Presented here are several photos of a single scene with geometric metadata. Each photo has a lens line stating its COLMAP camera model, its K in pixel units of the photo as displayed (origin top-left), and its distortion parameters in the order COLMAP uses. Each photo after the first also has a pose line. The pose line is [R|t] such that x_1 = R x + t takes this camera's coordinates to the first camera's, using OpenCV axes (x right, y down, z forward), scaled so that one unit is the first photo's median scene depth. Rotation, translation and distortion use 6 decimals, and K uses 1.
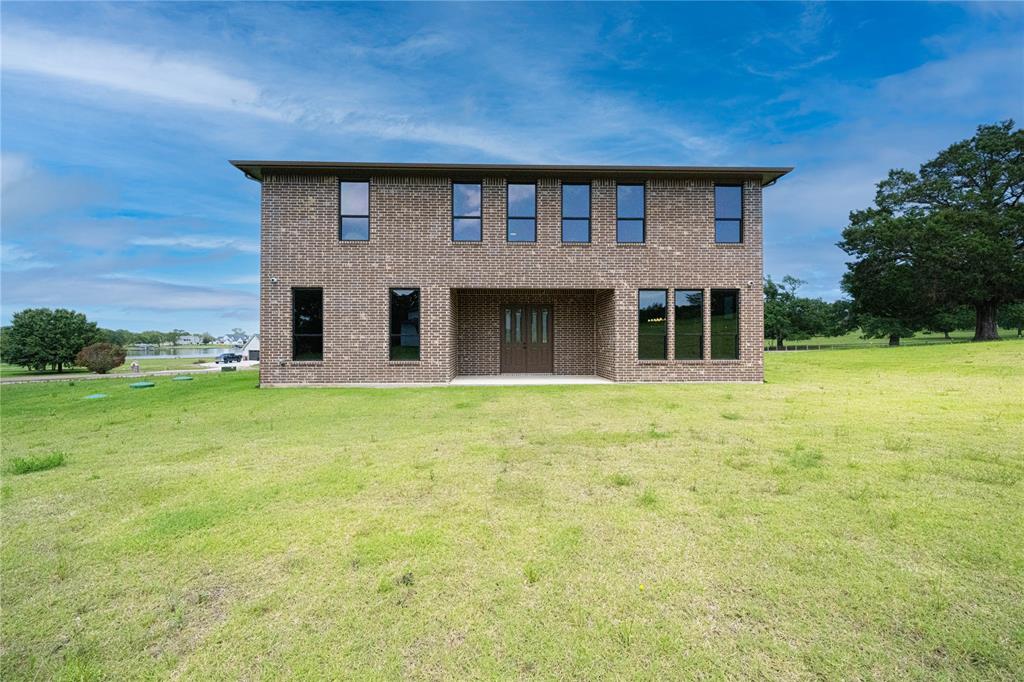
lens RADIAL K [[419.3, 0, 510.4], [0, 419.3, 343.5], [0, 0, 1]] dist [-0.001473, -0.000096]
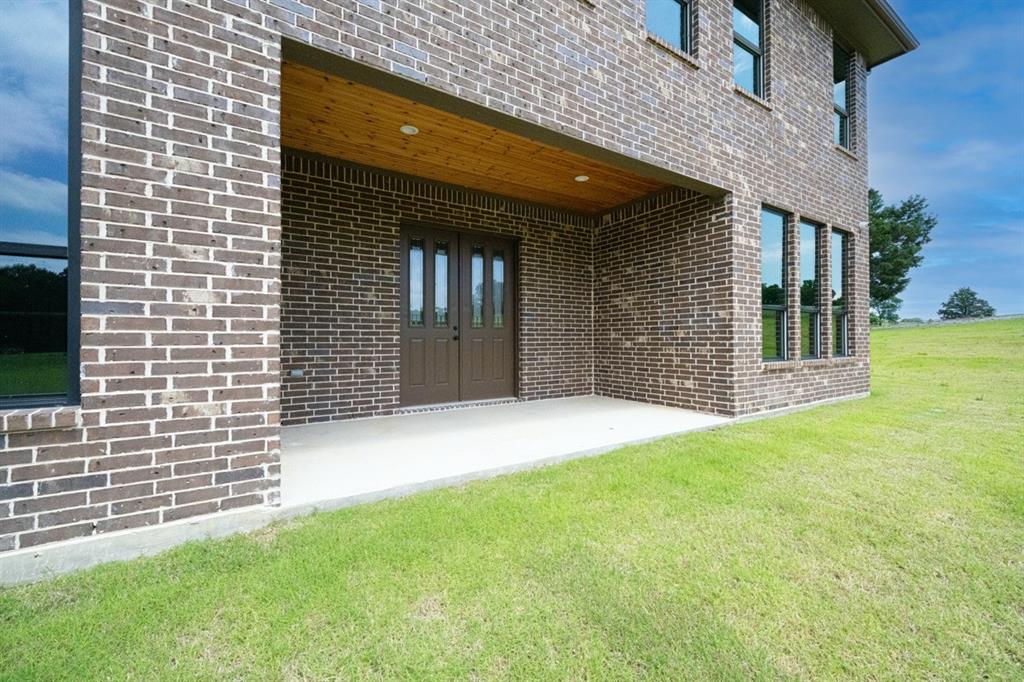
lens RADIAL K [[419.3, 0, 515.3], [0, 419.3, 339.5], [0, 0, 1]] dist [-0.001473, -0.000096]
pose [[0.863756, -0.001248, 0.503909, -0.146596], [0.005364, 0.999963, -0.006716, 0.017099], [-0.503882, 0.008504, 0.863731, 0.754169]]
